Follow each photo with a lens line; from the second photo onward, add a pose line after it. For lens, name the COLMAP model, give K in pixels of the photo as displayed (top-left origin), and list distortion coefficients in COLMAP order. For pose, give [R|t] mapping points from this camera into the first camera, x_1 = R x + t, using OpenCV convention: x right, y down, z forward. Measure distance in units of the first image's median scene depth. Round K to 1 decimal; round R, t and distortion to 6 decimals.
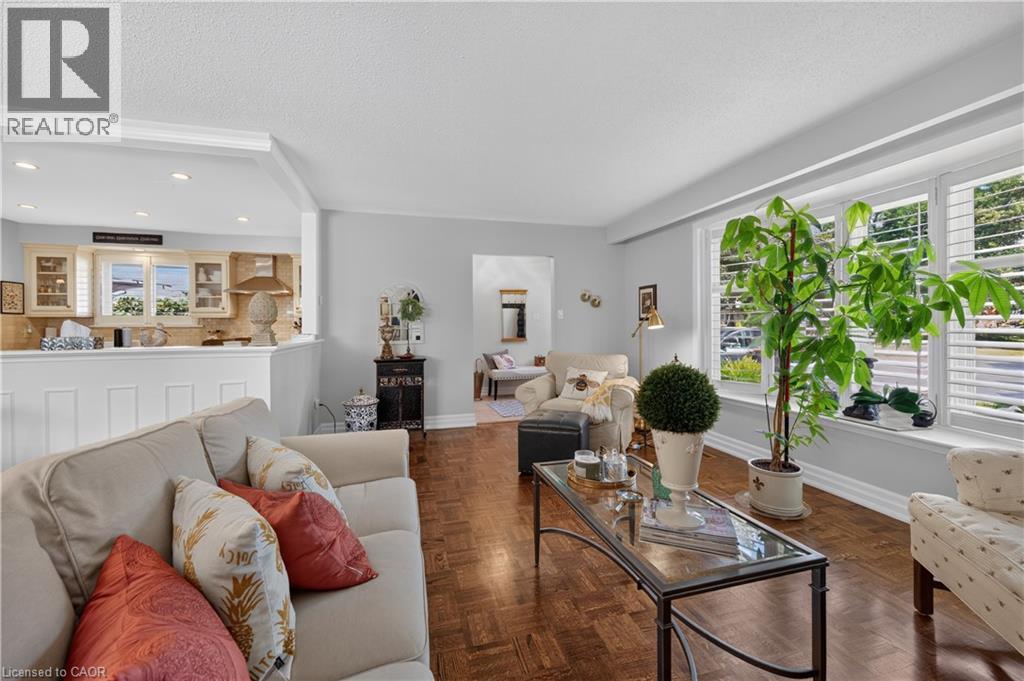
lens RADIAL K [[406.4, 0, 486.2], [0, 406.4, 321.3], [0, 0, 1]] dist [0.000327, -0.000217]
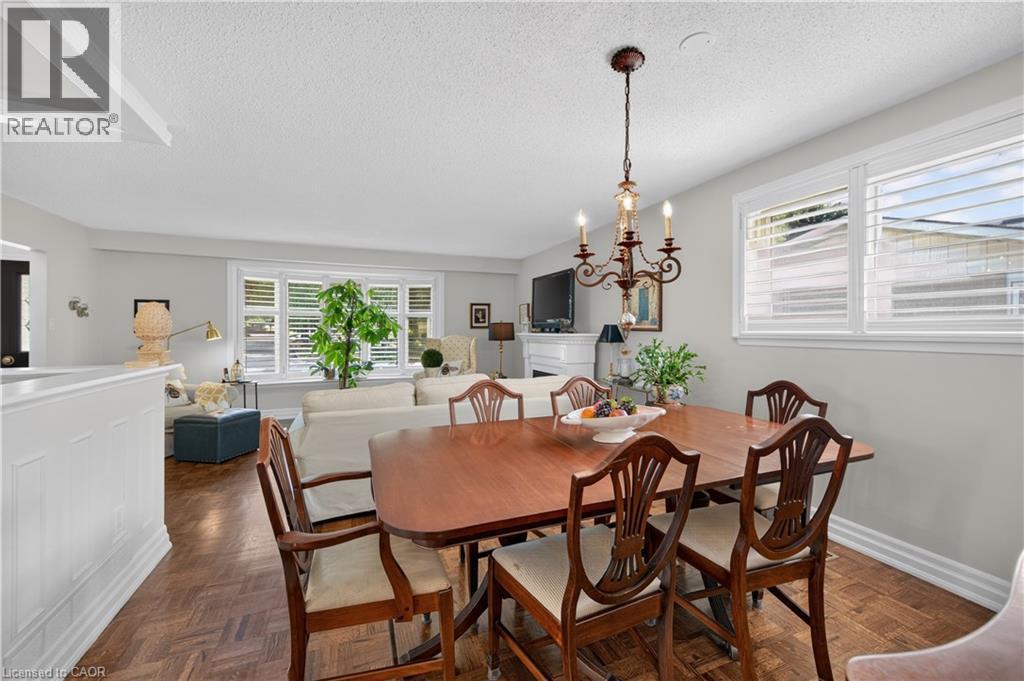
lens RADIAL K [[414.6, 0, 513.8], [0, 414.6, 324.7], [0, 0, 1]] dist [0.001331, 0.000098]
pose [[-0.148358, 0.024837, 0.988622, -0.793210], [-0.008964, 0.999610, -0.026459, -0.002305], [-0.988893, -0.012787, -0.148077, 0.218341]]
